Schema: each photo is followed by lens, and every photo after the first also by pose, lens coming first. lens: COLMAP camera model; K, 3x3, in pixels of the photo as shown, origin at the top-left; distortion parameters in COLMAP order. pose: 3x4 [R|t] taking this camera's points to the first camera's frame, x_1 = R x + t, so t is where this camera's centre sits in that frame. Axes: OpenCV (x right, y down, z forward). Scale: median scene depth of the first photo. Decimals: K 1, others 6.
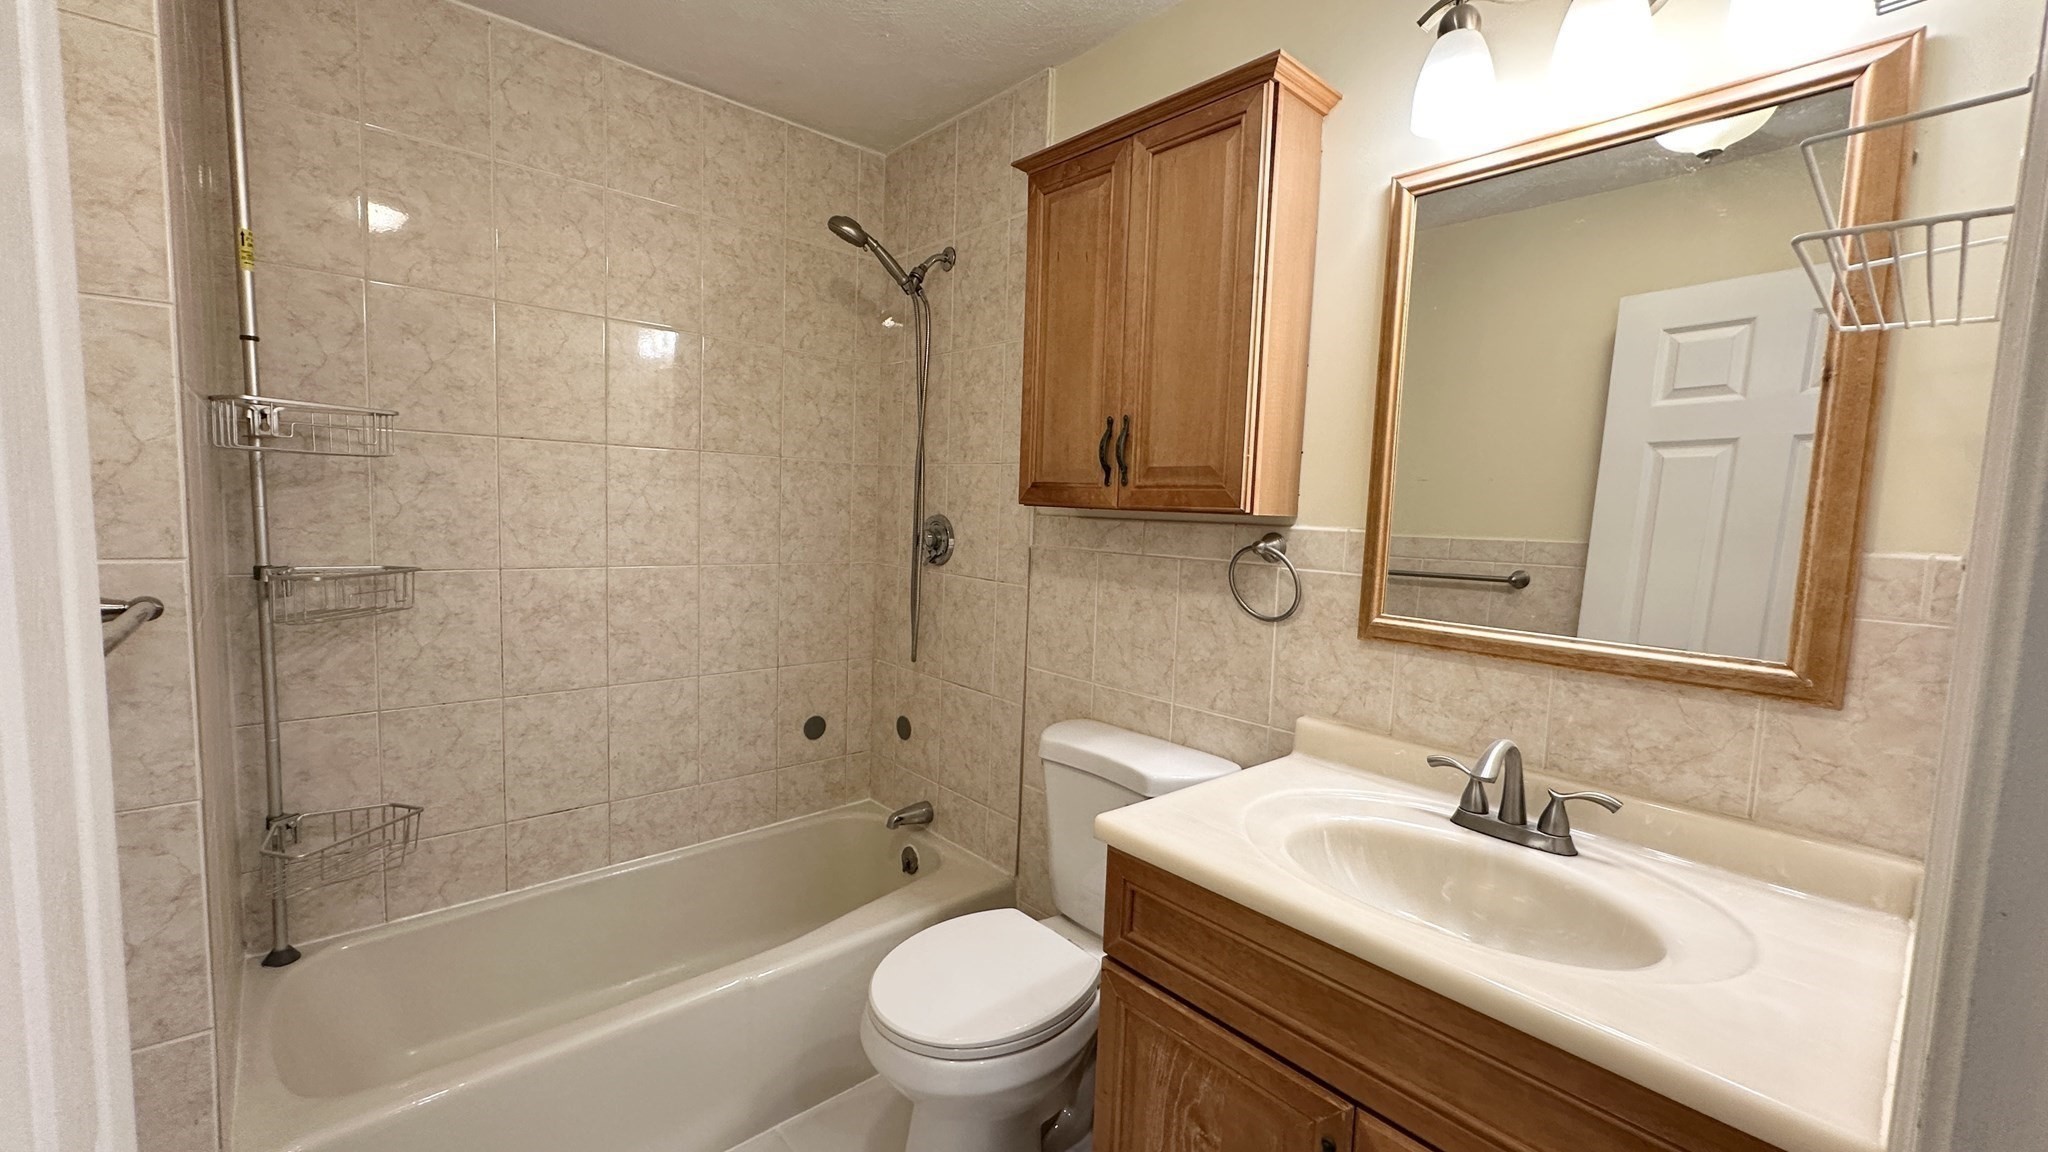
lens RADIAL K [[817.1, 0, 1026.5], [0, 817.1, 574.9], [0, 0, 1]] dist [-0.011137, -0.000121]
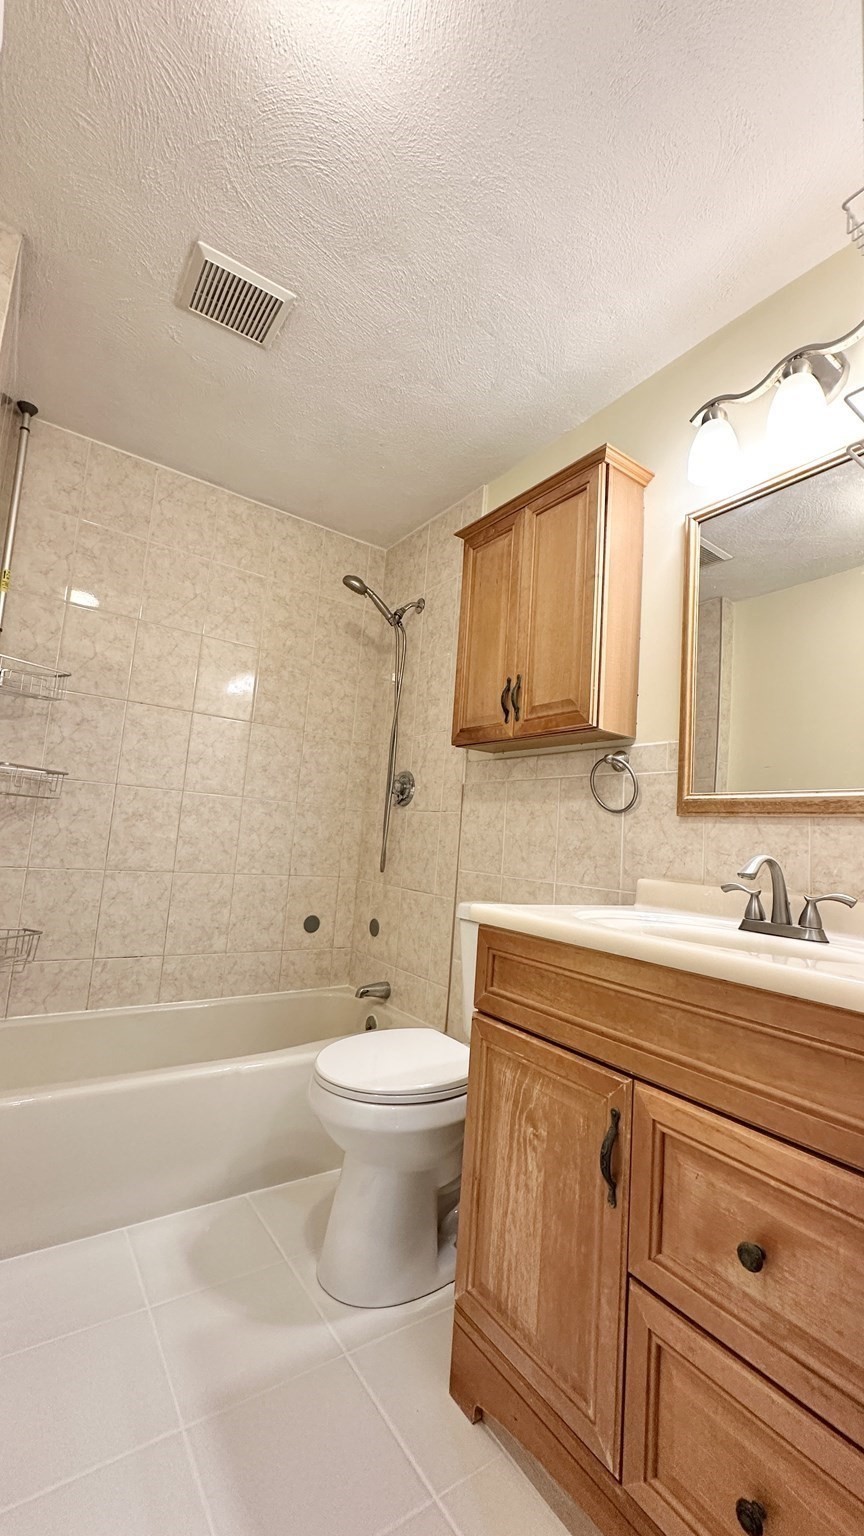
lens RADIAL K [[612.8, 0, 432.0], [0, 612.8, 768.0], [0, 0, 1]] dist [-0.011137, -0.000121]
pose [[0.992194, 0.020906, -0.122939, 0.091852], [-0.046304, 0.977131, -0.207534, 0.183953], [0.115789, 0.211607, 0.970472, -0.062932]]
